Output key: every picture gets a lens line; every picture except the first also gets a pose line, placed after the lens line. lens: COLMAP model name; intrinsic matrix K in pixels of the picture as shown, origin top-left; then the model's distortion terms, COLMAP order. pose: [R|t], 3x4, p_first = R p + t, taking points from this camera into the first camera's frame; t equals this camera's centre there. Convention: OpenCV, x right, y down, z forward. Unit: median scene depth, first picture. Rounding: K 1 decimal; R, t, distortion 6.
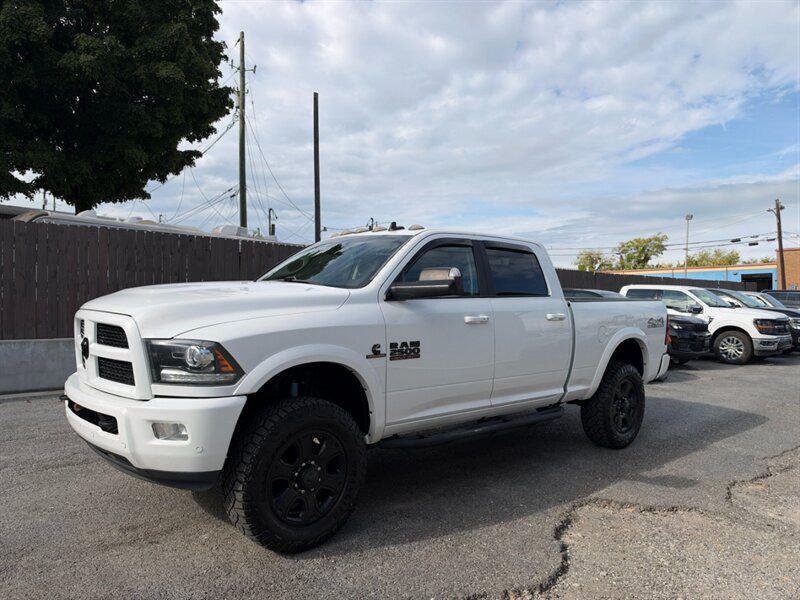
lens RADIAL K [[587.4, 0, 395.3], [0, 587.4, 300.0], [0, 0, 1]] dist [0.001658, -0.015153]
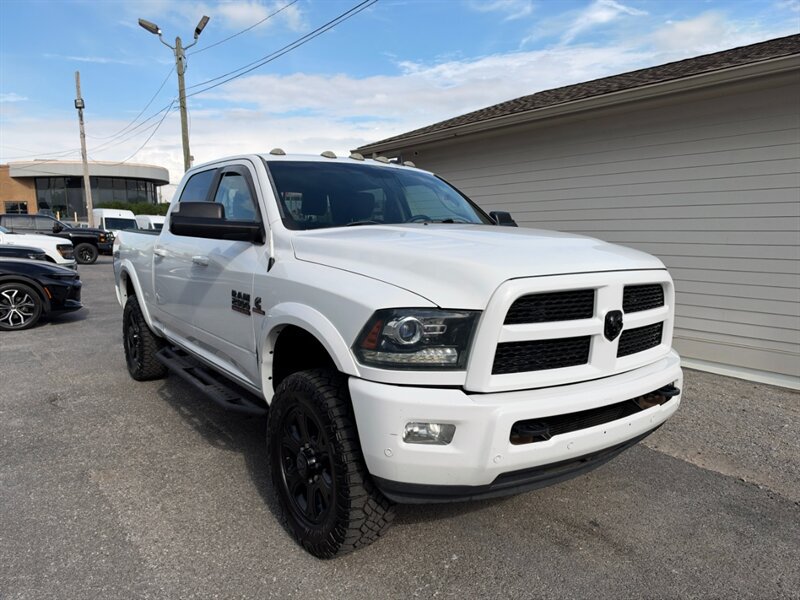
lens RADIAL K [[587.4, 0, 395.3], [0, 587.4, 300.0], [0, 0, 1]] dist [0.001658, -0.015153]
pose [[0.105276, -0.136155, 0.985078, -0.229925], [-0.000409, 0.990577, 0.136959, -0.008295], [-0.994443, -0.014821, 0.104228, 0.218486]]
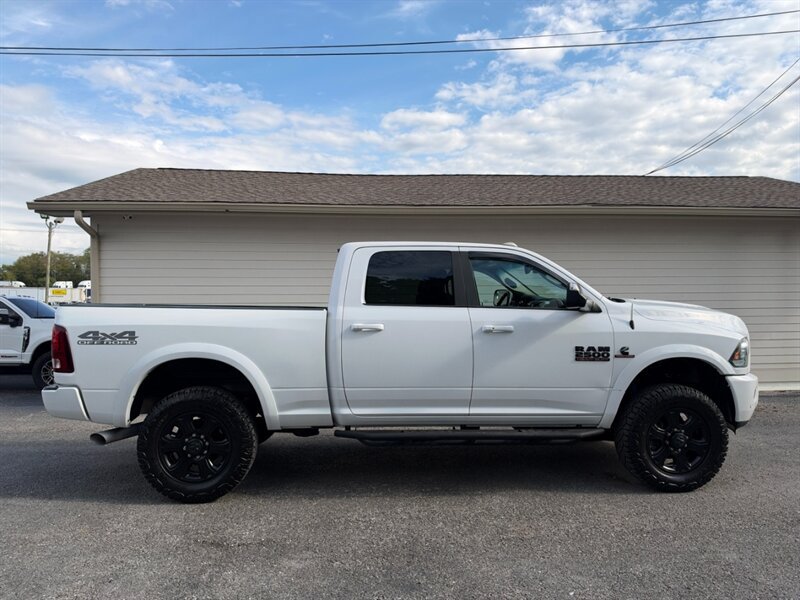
lens RADIAL K [[582.8, 0, 395.0], [0, 582.8, 300.6], [0, 0, 1]] dist [0.024806, -0.045195]
pose [[-0.794201, -0.016992, 0.607418, -0.146817], [-0.011816, 0.999852, 0.012520, -0.008120], [-0.607541, 0.002766, -0.794284, 0.521255]]
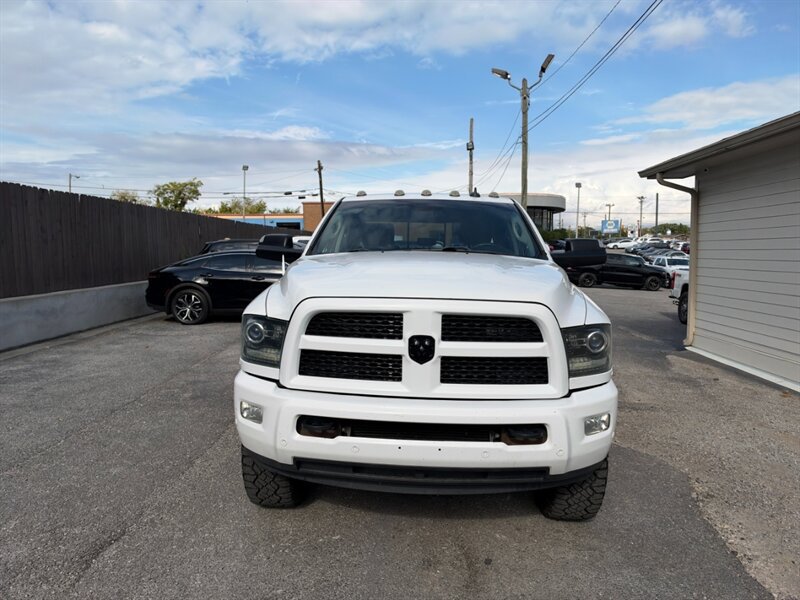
lens RADIAL K [[577.3, 0, 394.0], [0, 577.3, 301.6], [0, 0, 1]] dist [0.084082, -0.138700]
pose [[0.702528, -0.069538, 0.708250, -0.196336], [-0.002198, 0.994998, 0.099872, -0.009422], [-0.711652, -0.071720, 0.698861, 0.094739]]
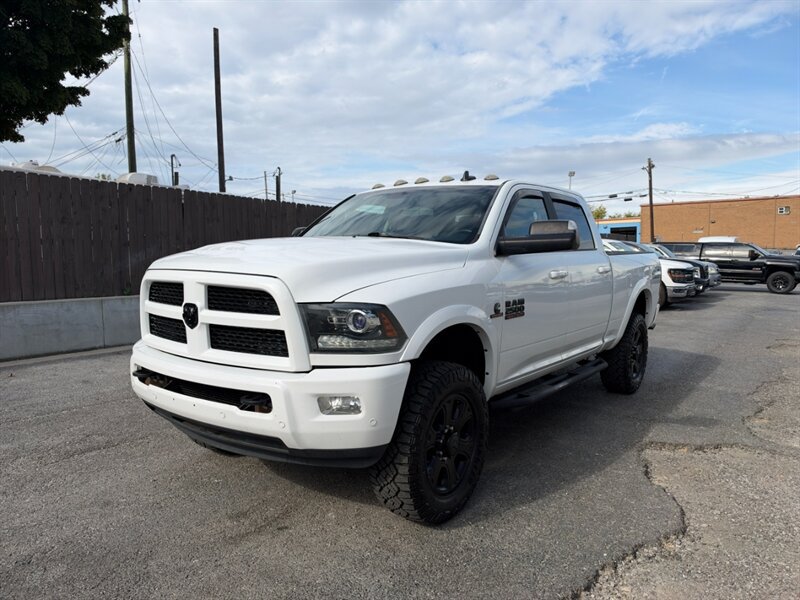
lens RADIAL K [[587.4, 0, 395.3], [0, 587.4, 300.0], [0, 0, 1]] dist [0.001658, -0.015153]
pose [[0.979287, -0.024769, 0.200955, -0.074788], [0.008887, 0.996791, 0.079553, -0.000940], [-0.202281, -0.076119, 0.976365, 0.020019]]
